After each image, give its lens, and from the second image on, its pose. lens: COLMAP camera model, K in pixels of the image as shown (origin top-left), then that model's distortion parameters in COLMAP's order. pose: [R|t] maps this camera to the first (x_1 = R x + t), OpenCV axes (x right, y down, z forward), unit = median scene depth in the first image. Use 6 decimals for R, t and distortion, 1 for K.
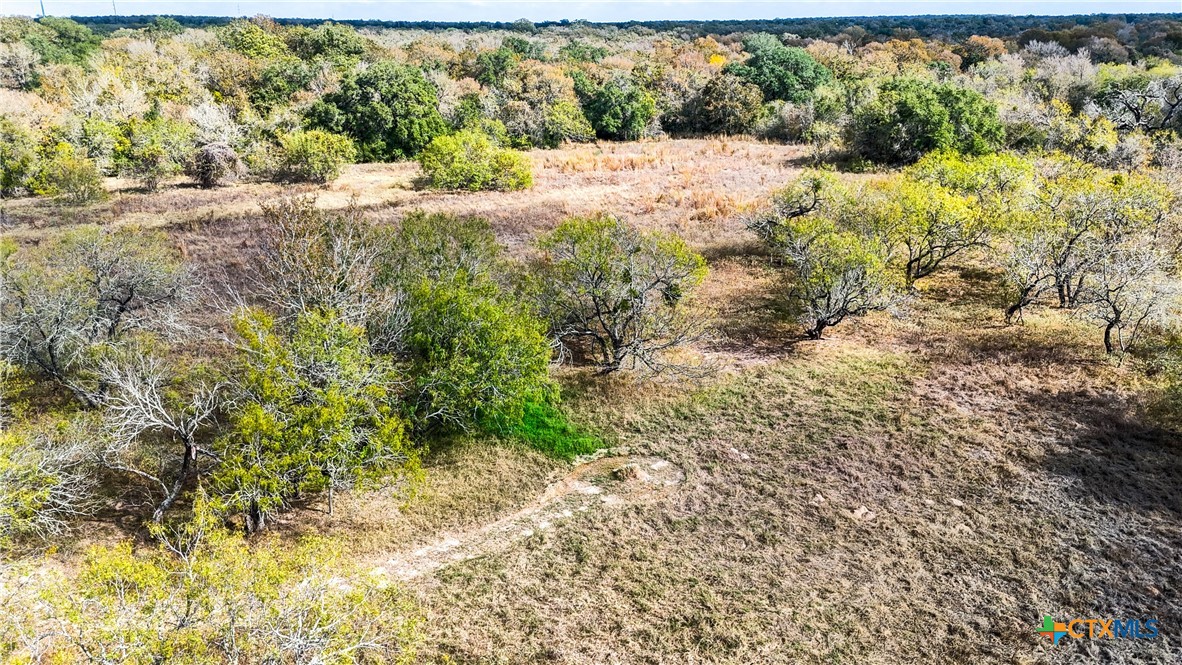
lens RADIAL K [[803.7, 0, 590.9], [0, 803.7, 333.7], [0, 0, 1]] dist [0.007627, 0.001138]
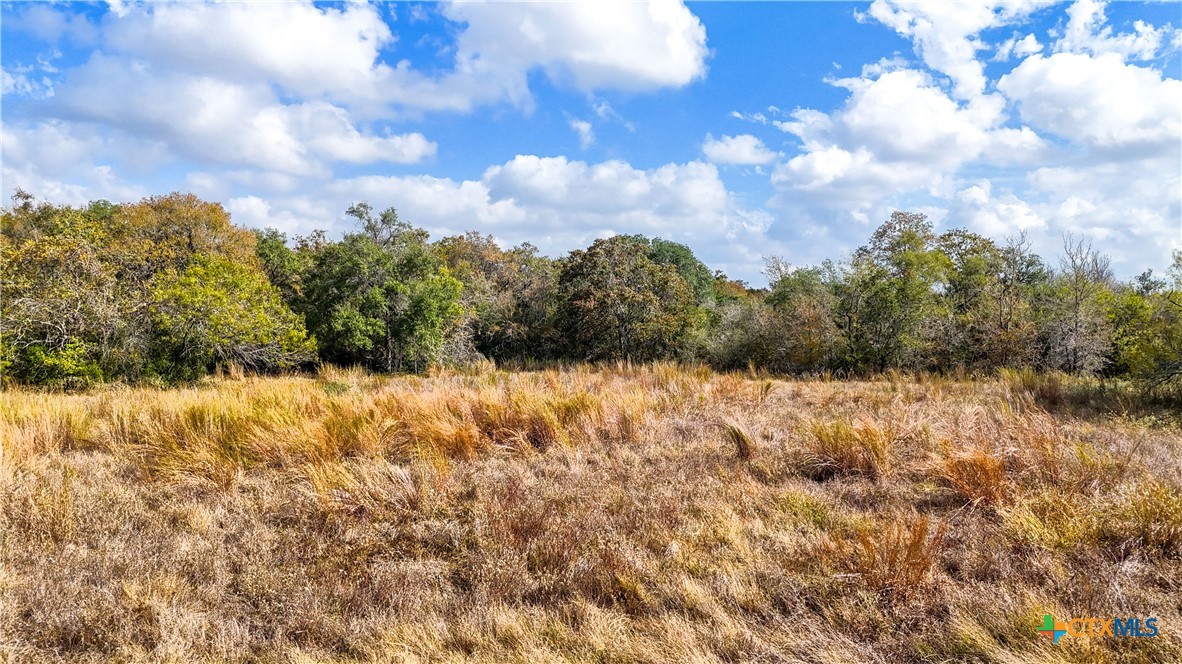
lens RADIAL K [[803.7, 0, 592.7], [0, 803.7, 334.4], [0, 0, 1]] dist [0.007627, 0.001138]
pose [[0.930834, 0.031285, 0.364100, -0.009952], [0.087474, 0.948290, -0.305113, -0.131634], [-0.354818, 0.315859, 0.879964, 0.624810]]
